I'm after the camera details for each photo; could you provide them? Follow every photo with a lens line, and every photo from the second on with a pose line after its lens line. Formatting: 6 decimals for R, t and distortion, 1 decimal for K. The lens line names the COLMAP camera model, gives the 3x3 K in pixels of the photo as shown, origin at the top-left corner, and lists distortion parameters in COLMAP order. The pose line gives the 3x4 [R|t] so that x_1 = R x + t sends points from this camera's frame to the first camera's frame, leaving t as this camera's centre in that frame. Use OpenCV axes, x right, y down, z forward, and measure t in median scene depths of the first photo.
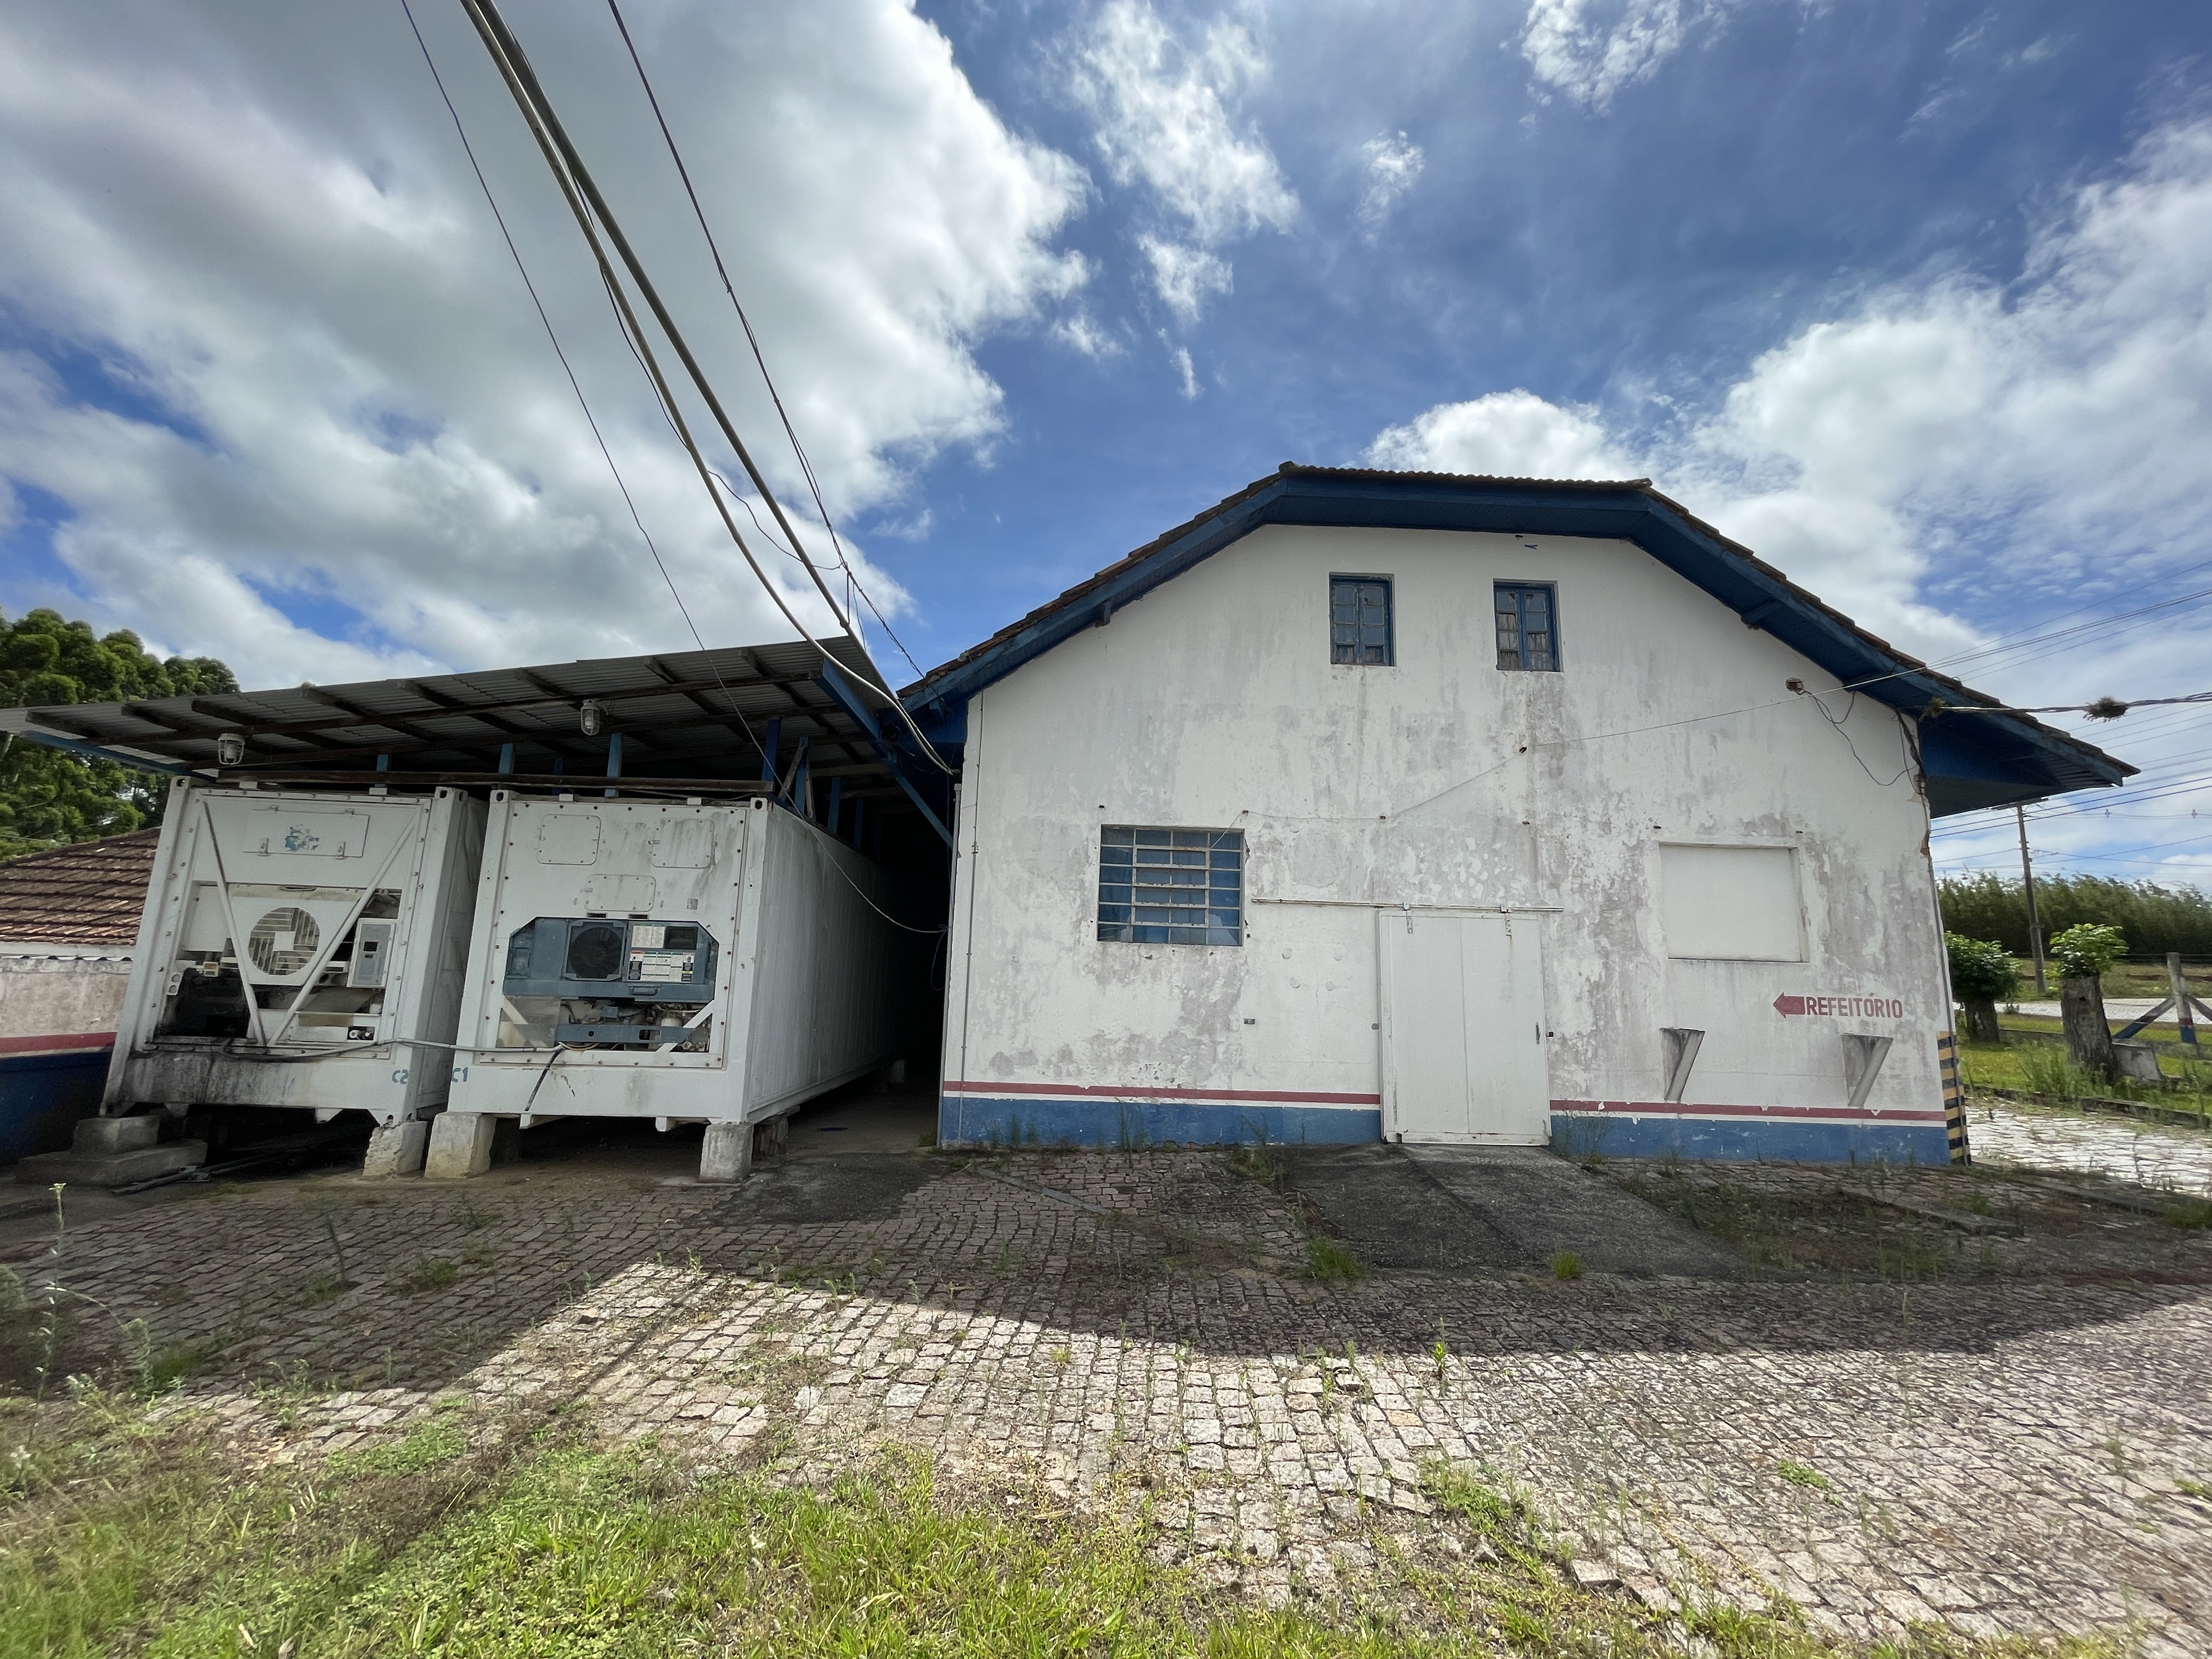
lens RADIAL K [[896.7, 0, 1107.1], [0, 896.7, 824.8], [0, 0, 1]] dist [-0.004012, 0.001093]
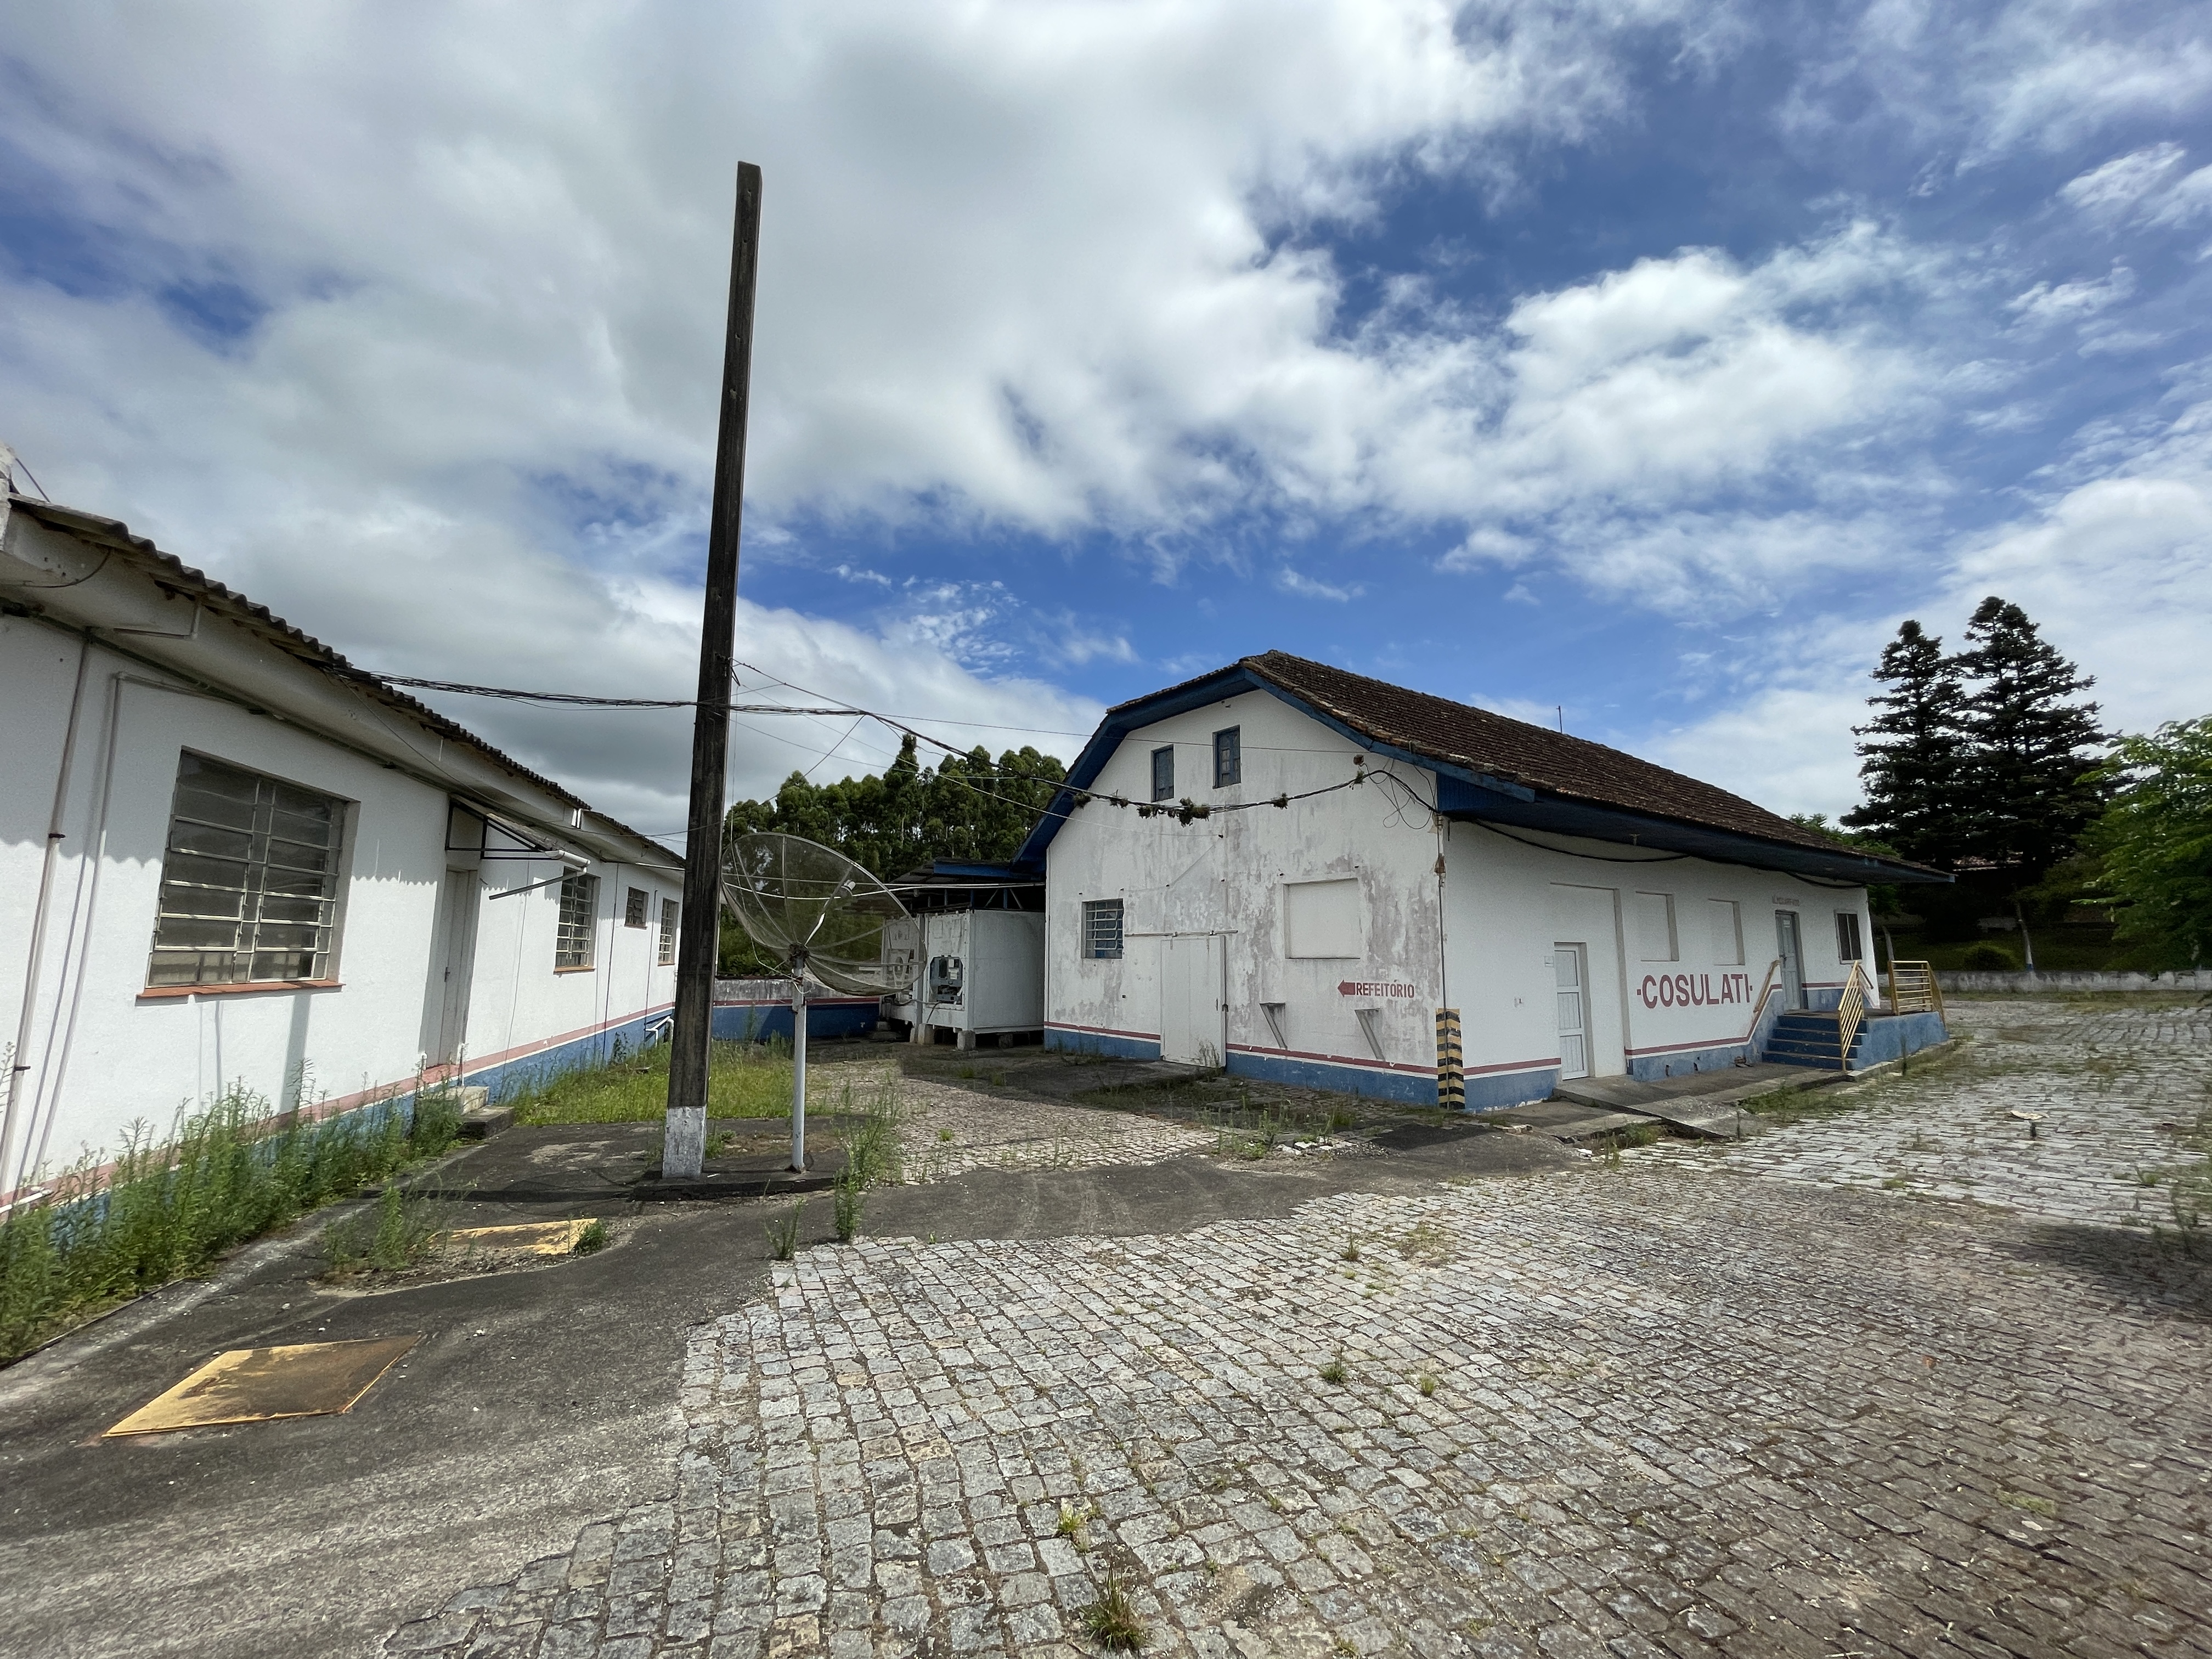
lens RADIAL K [[896.7, 0, 1099.0], [0, 896.7, 826.9], [0, 0, 1]] dist [-0.004012, 0.001093]
pose [[0.557381, -0.147998, -0.816959, 1.757851], [0.149831, 0.985759, -0.076353, -0.007612], [0.816625, -0.079848, 0.571618, -0.146071]]
